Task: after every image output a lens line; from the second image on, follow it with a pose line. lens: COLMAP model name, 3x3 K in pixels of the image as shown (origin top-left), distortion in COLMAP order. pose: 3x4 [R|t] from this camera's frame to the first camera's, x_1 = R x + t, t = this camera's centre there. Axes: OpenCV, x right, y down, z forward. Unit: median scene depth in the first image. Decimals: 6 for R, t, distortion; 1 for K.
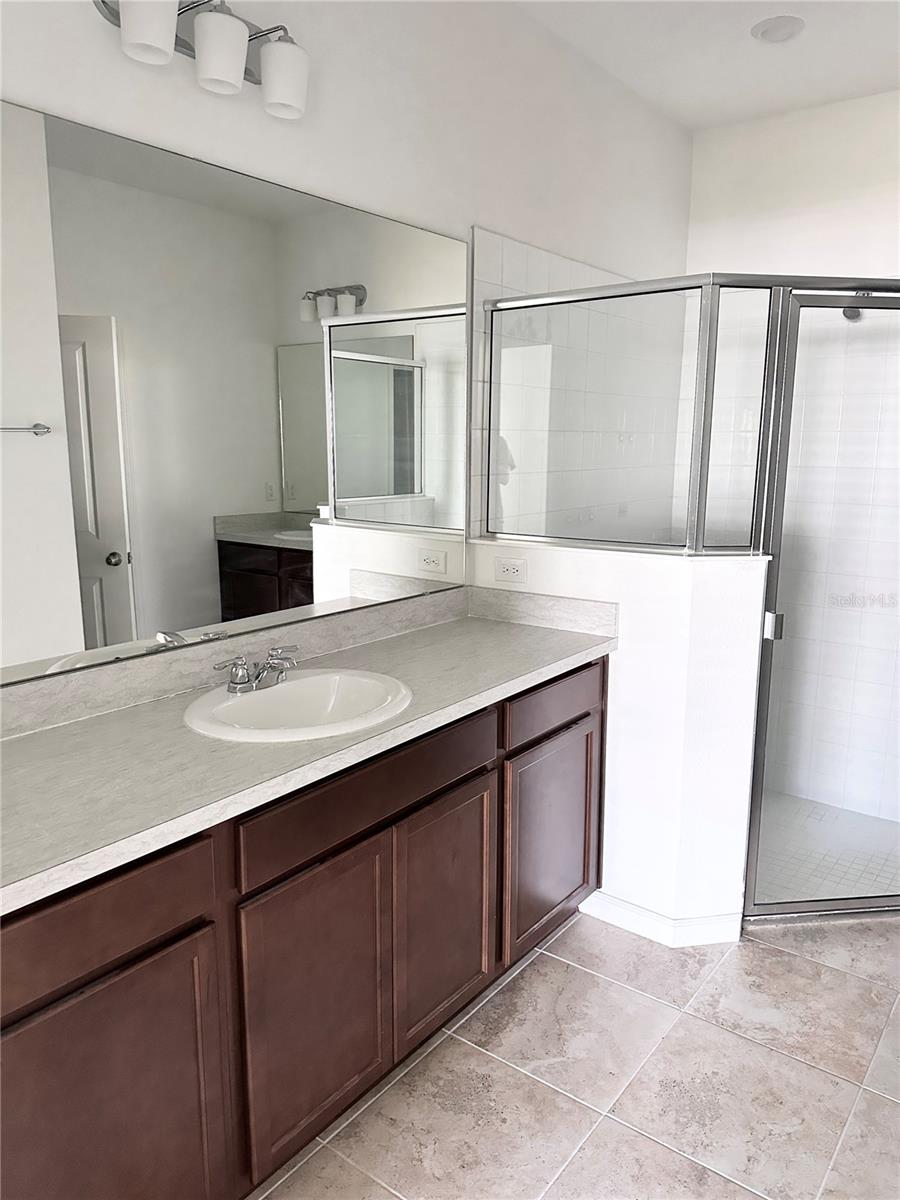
lens RADIAL K [[843.8, 0, 450.0], [0, 843.8, 600.0], [0, 0, 1]] dist [-0.005023, -0.004836]
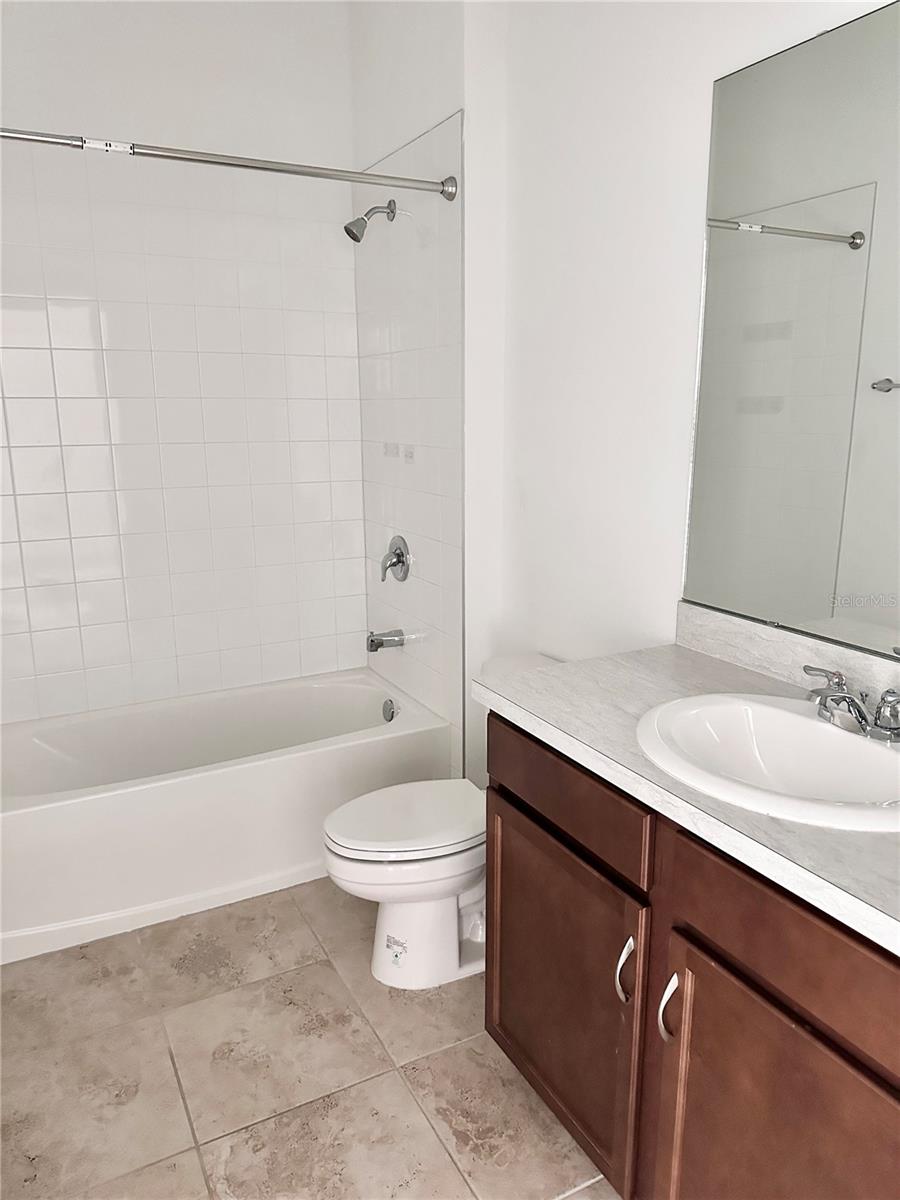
lens RADIAL K [[843.8, 0, 450.0], [0, 843.8, 600.0], [0, 0, 1]] dist [-0.005023, -0.004836]
pose [[0.414162, -0.214198, 0.884640, -0.459875], [0.171896, 0.972833, 0.155076, -0.021766], [-0.893824, 0.087840, 0.439731, 0.107461]]
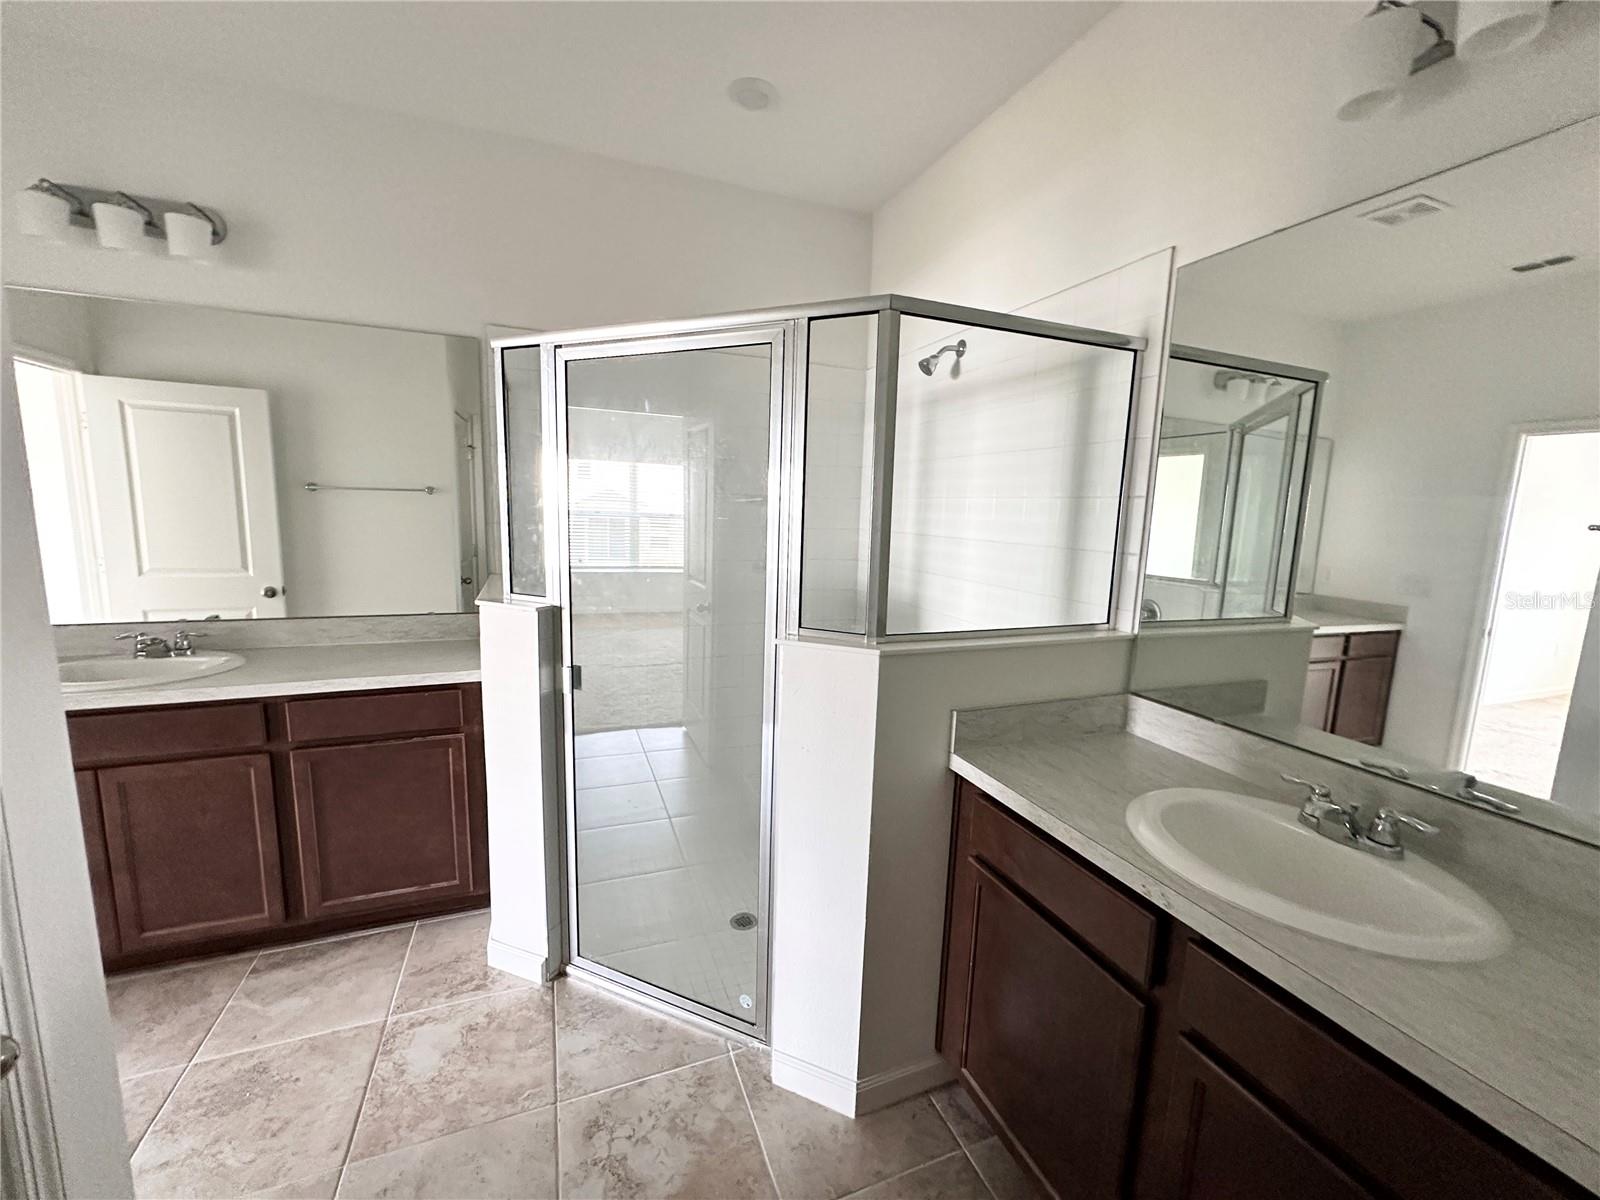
lens RADIAL K [[632.3, 0, 800.0], [0, 632.3, 600.0], [0, 0, 1]] dist [-0.000894, -0.000175]
pose [[0.856469, 0.091952, -0.507943, 1.153524], [-0.115501, 0.993195, -0.014956, -0.099182], [0.503111, 0.071477, 0.861261, 0.558763]]
